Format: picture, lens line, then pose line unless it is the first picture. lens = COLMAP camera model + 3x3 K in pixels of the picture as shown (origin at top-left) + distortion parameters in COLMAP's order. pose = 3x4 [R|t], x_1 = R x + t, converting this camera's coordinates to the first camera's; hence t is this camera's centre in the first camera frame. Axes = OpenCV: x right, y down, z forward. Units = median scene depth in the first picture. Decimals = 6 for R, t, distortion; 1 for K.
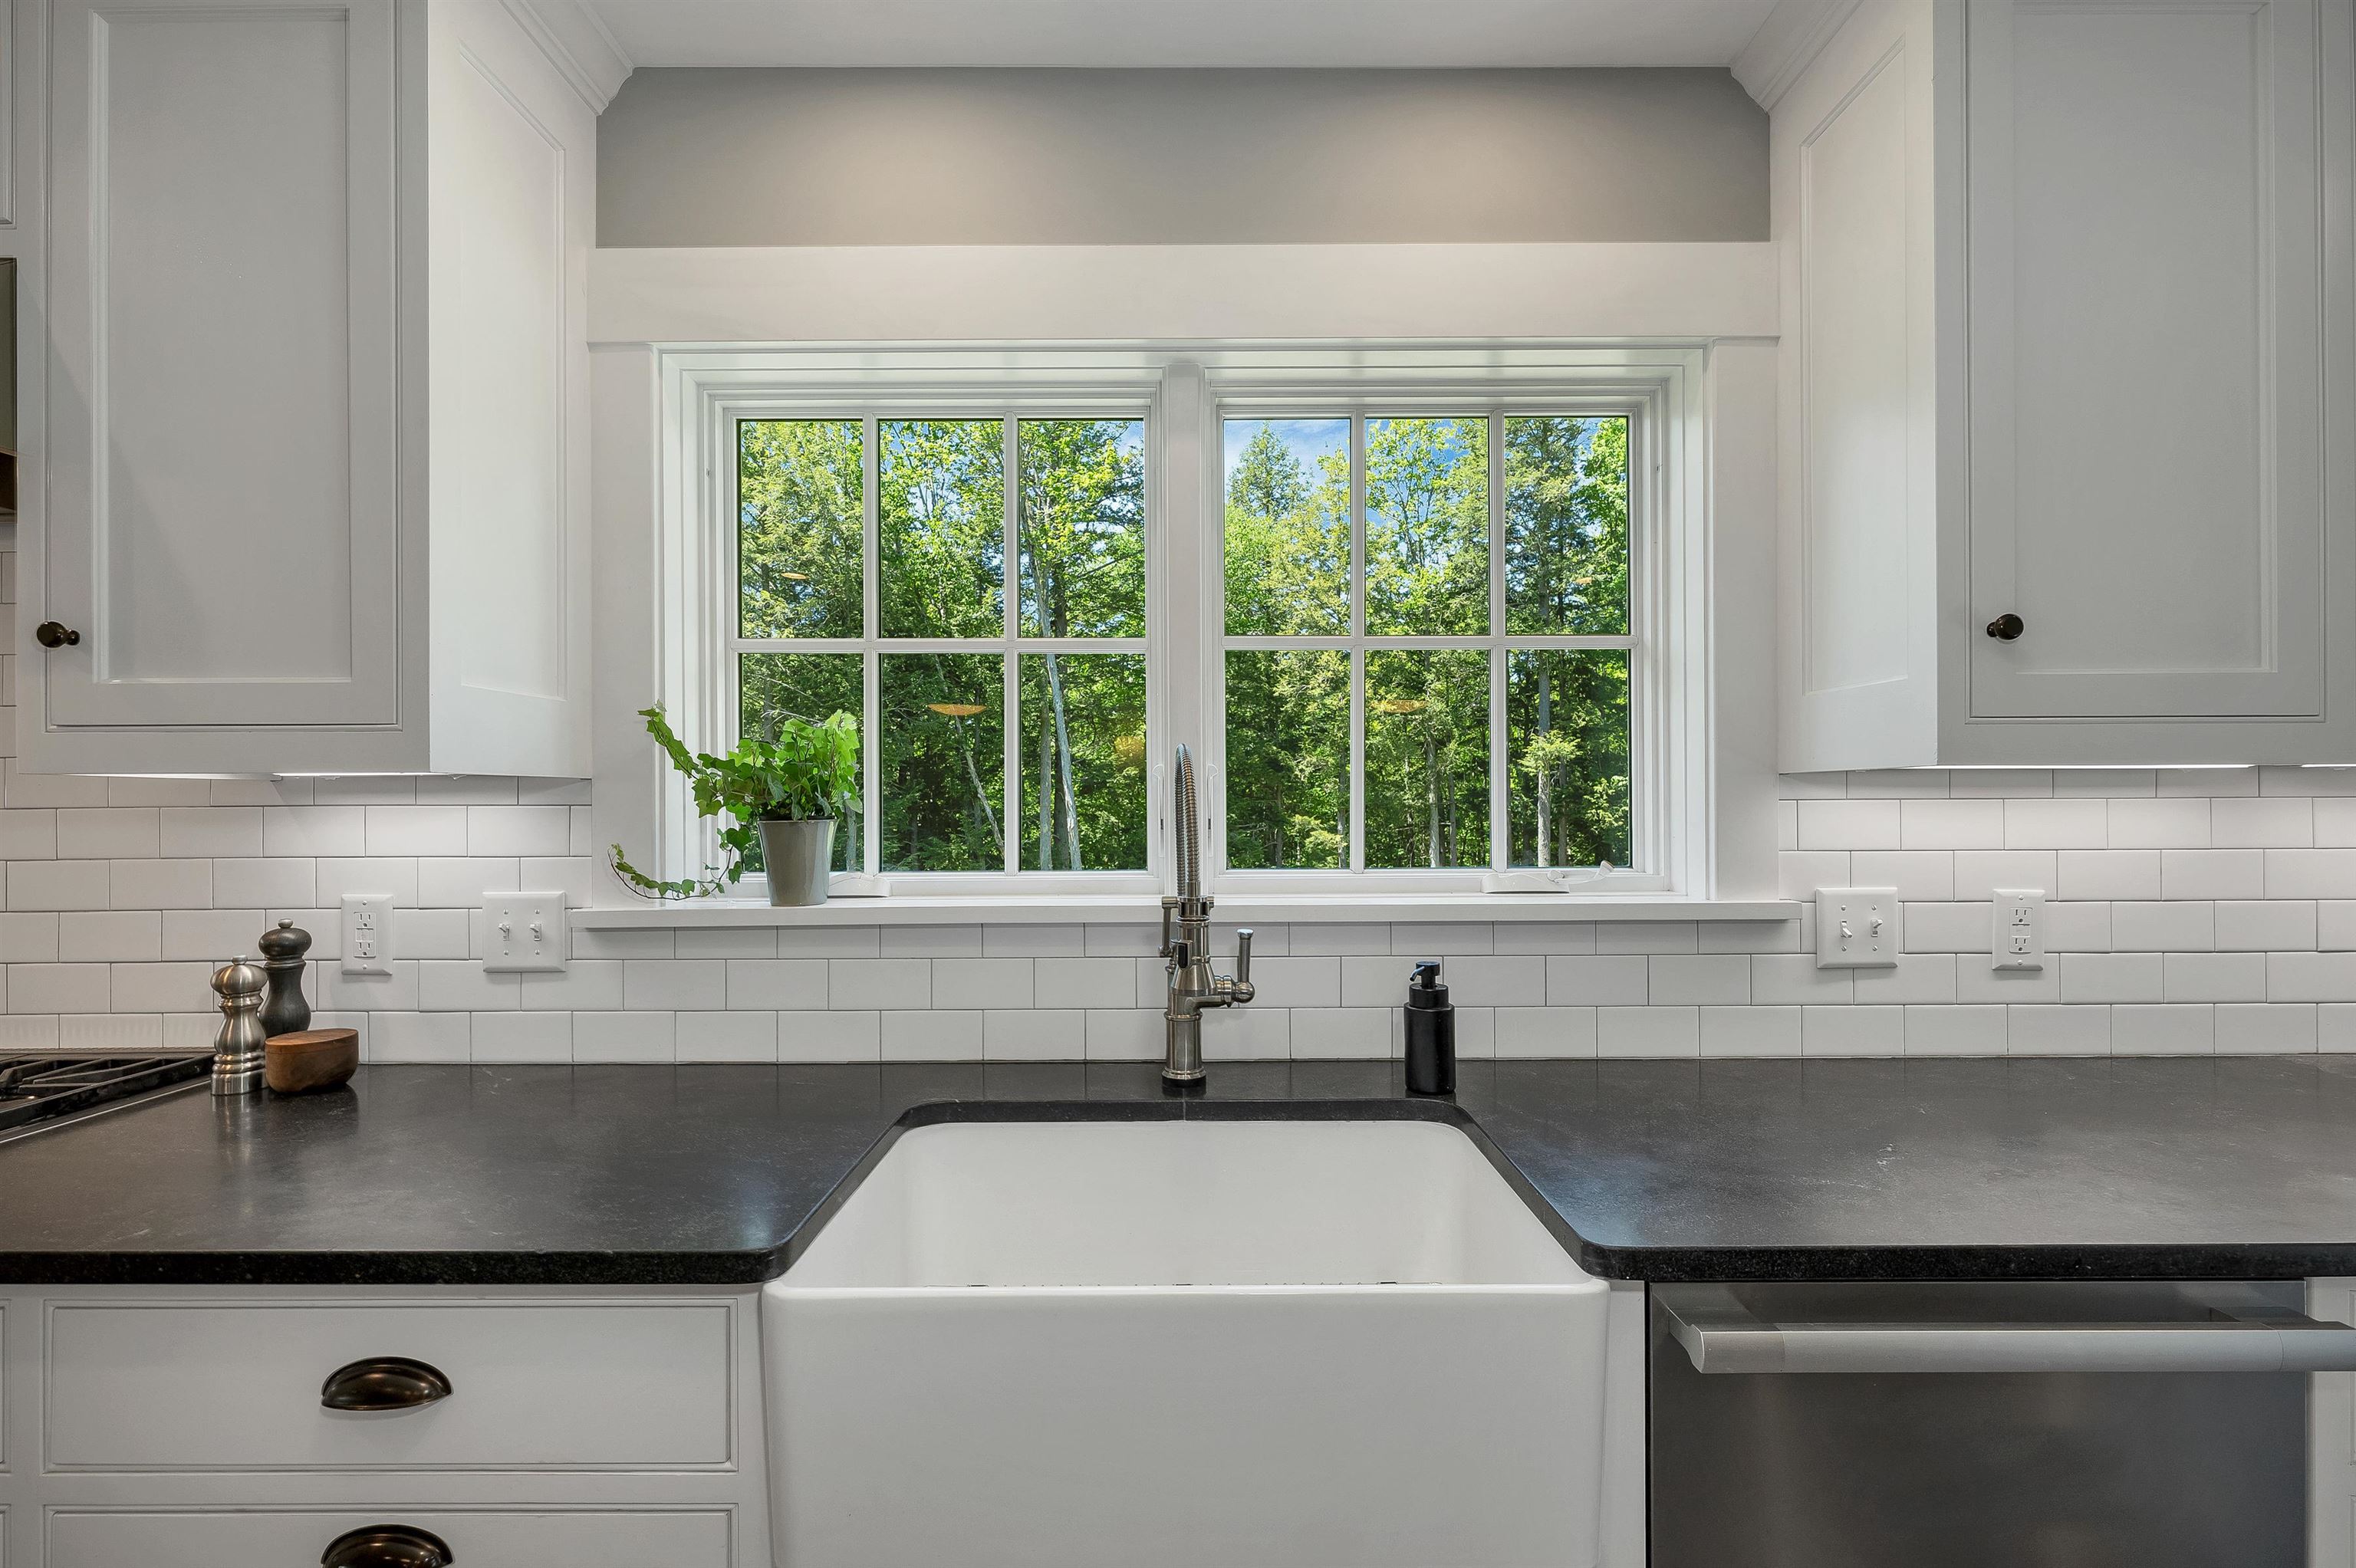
lens RADIAL K [[993.3, 0, 1198.6], [0, 993.3, 801.2], [0, 0, 1]] dist [0.001149, -0.000517]
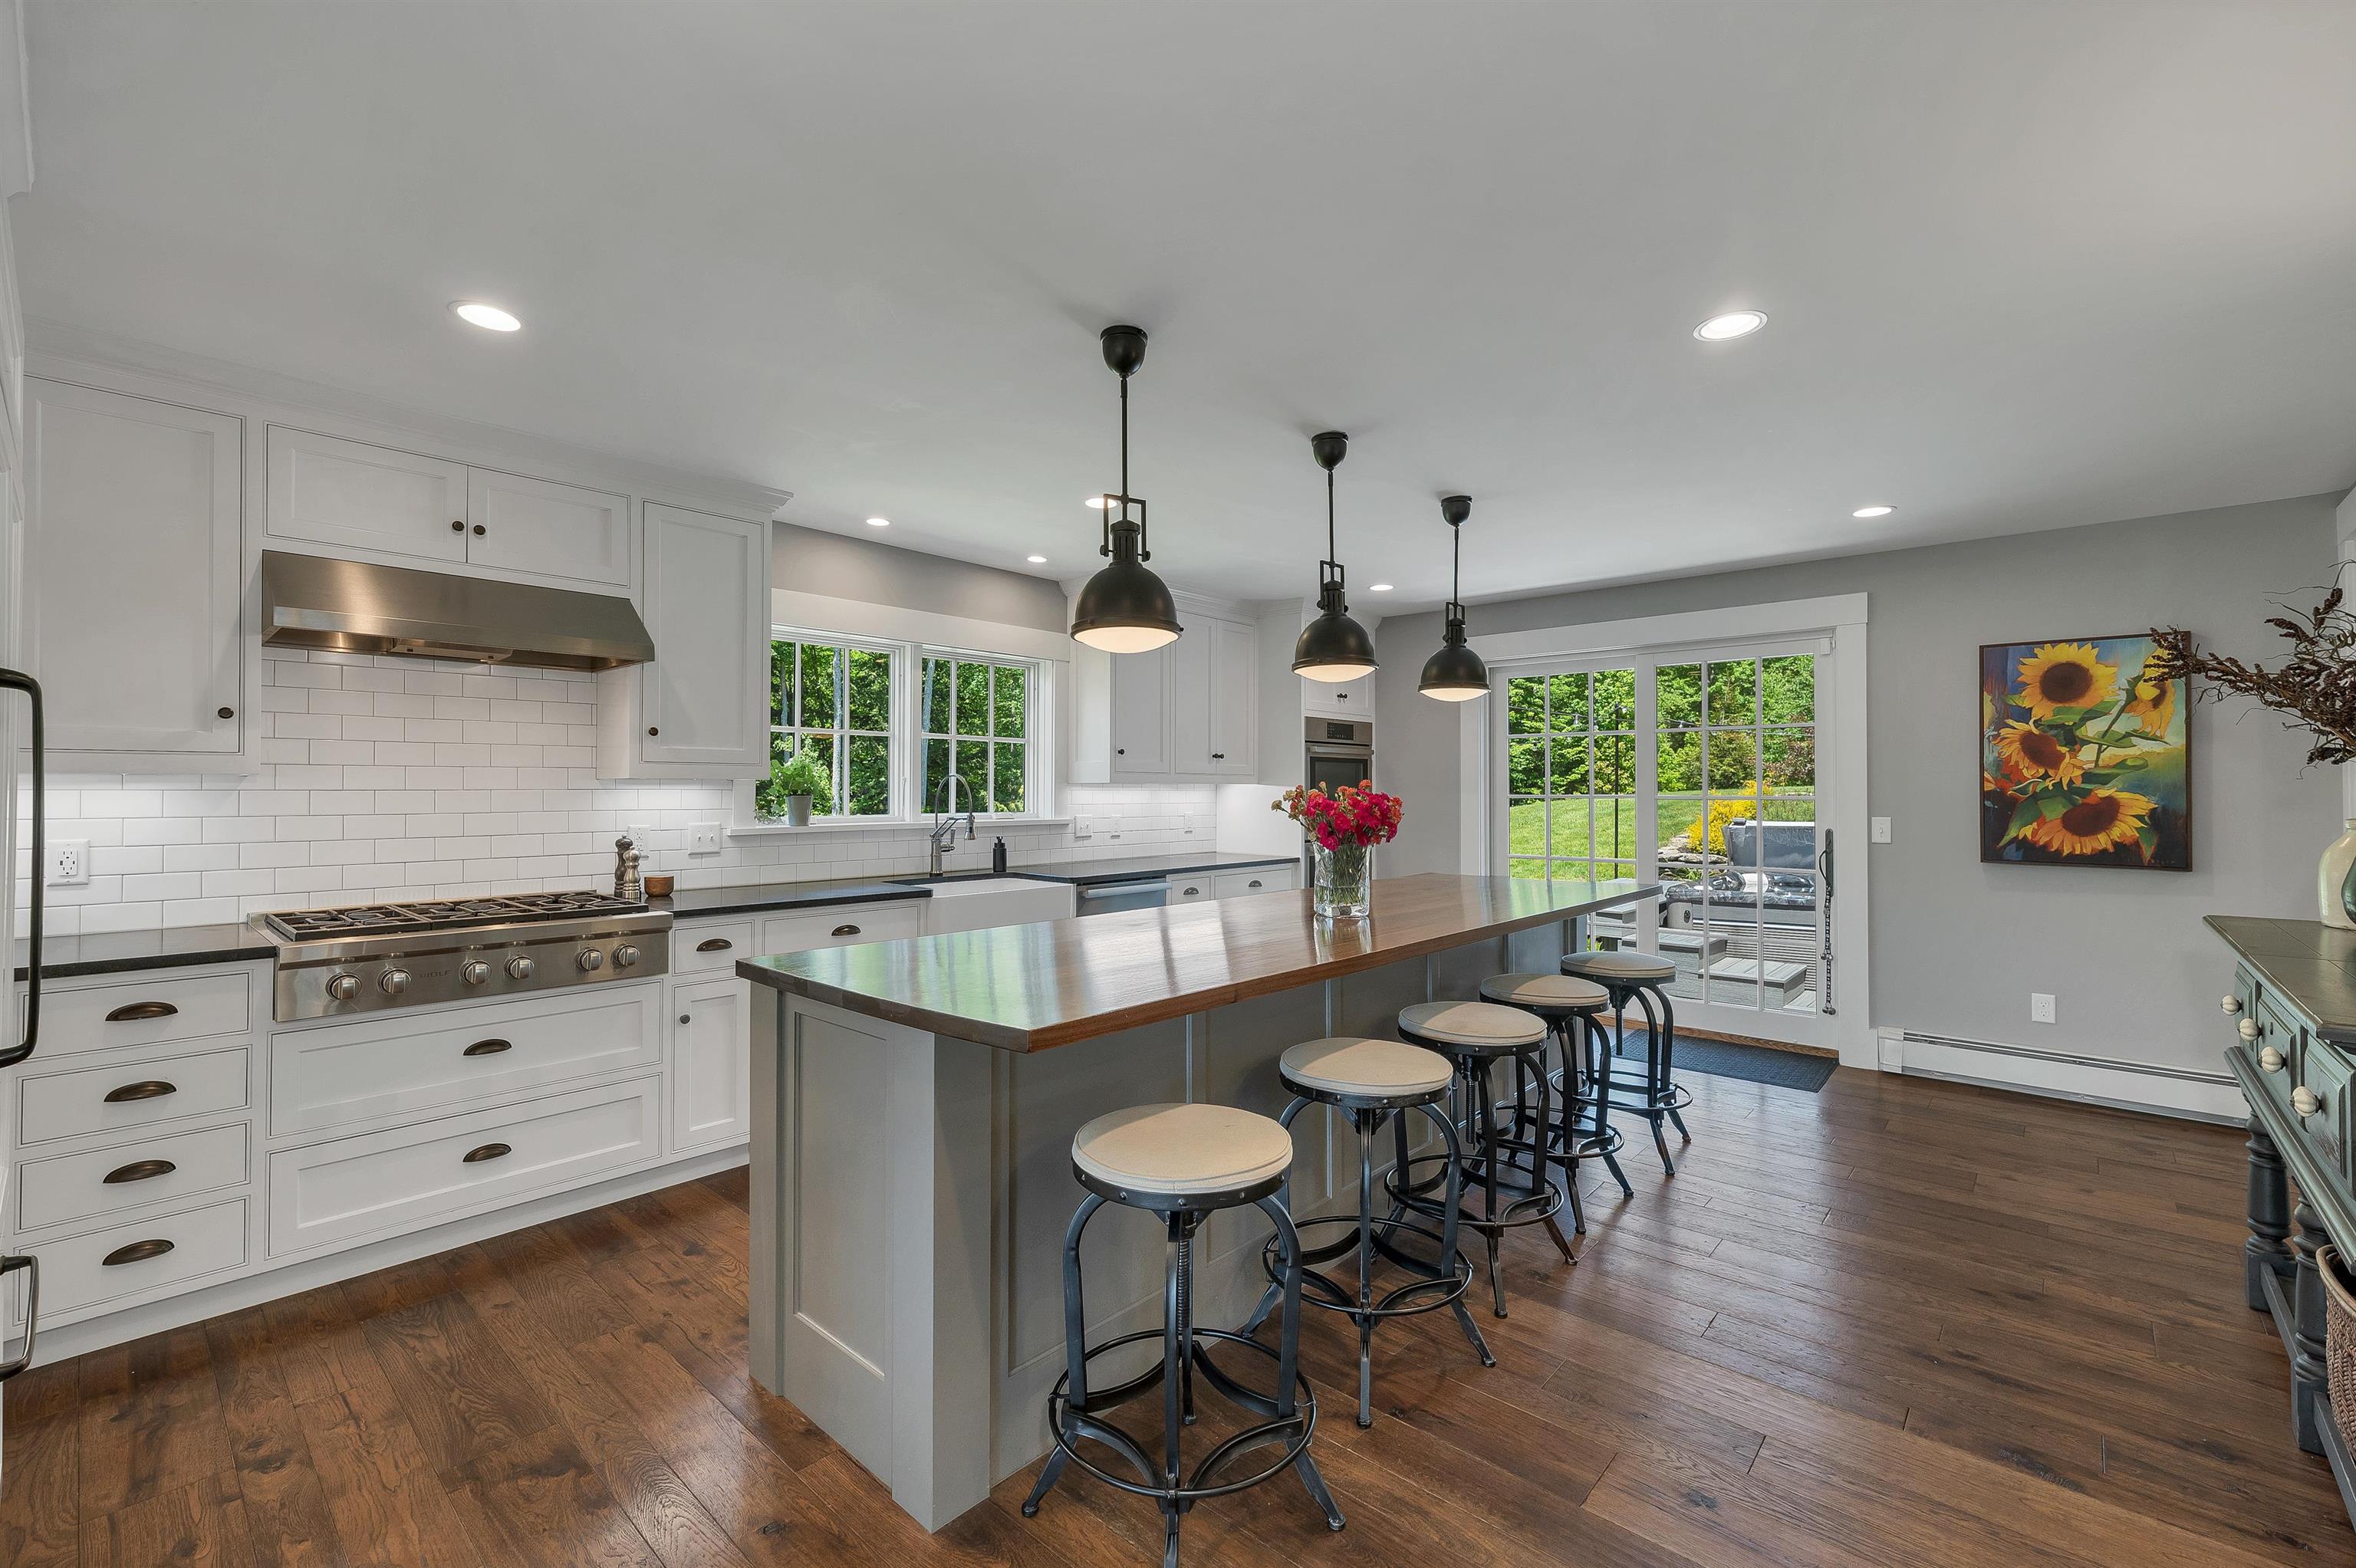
lens RADIAL K [[993.3, 0, 1185.2], [0, 993.3, 778.9], [0, 0, 1]] dist [0.001149, -0.000517]
pose [[0.674395, 0.013068, 0.738255, -1.765562], [-0.001334, 0.999863, -0.016480, 0.015342], [-0.738369, 0.010129, 0.674321, -1.717785]]
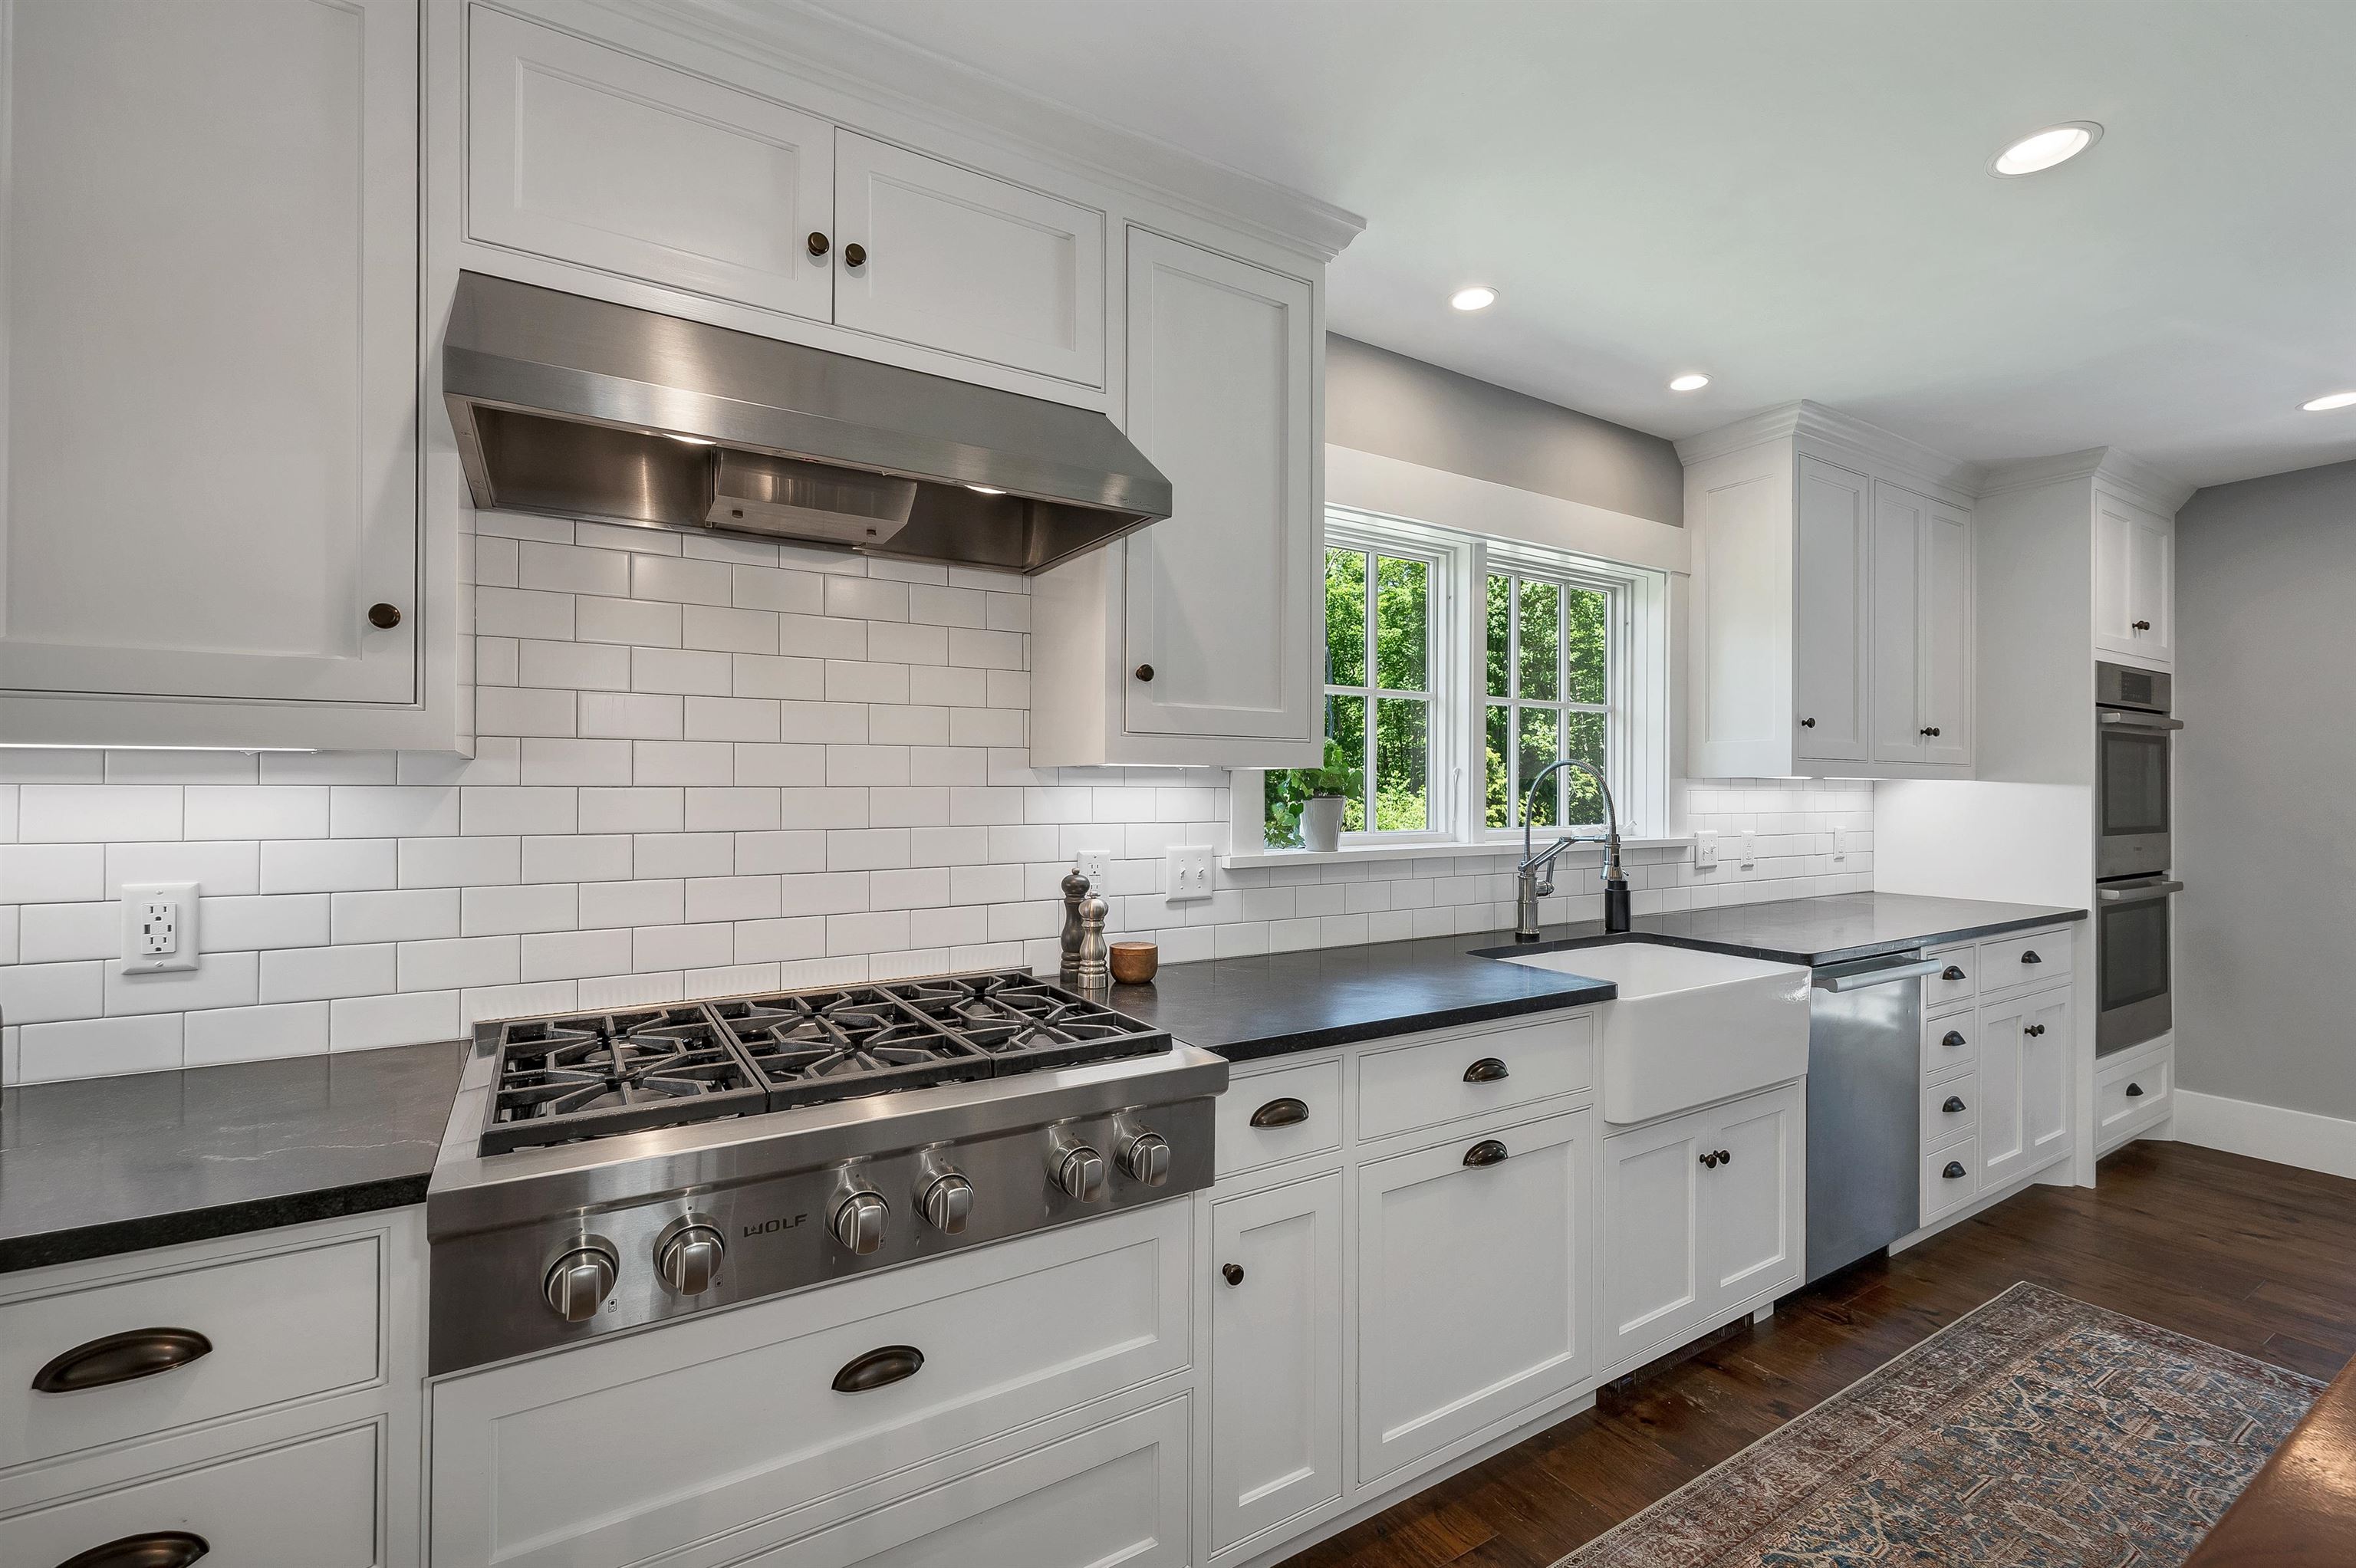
lens RADIAL K [[993.3, 0, 1166.1], [0, 993.3, 780.0], [0, 0, 1]] dist [0.001149, -0.000517]
pose [[0.857091, 0.011525, 0.515037, -1.478030], [-0.004794, 0.999885, -0.014397, 0.012886], [-0.515143, 0.009871, 0.857047, -0.258711]]
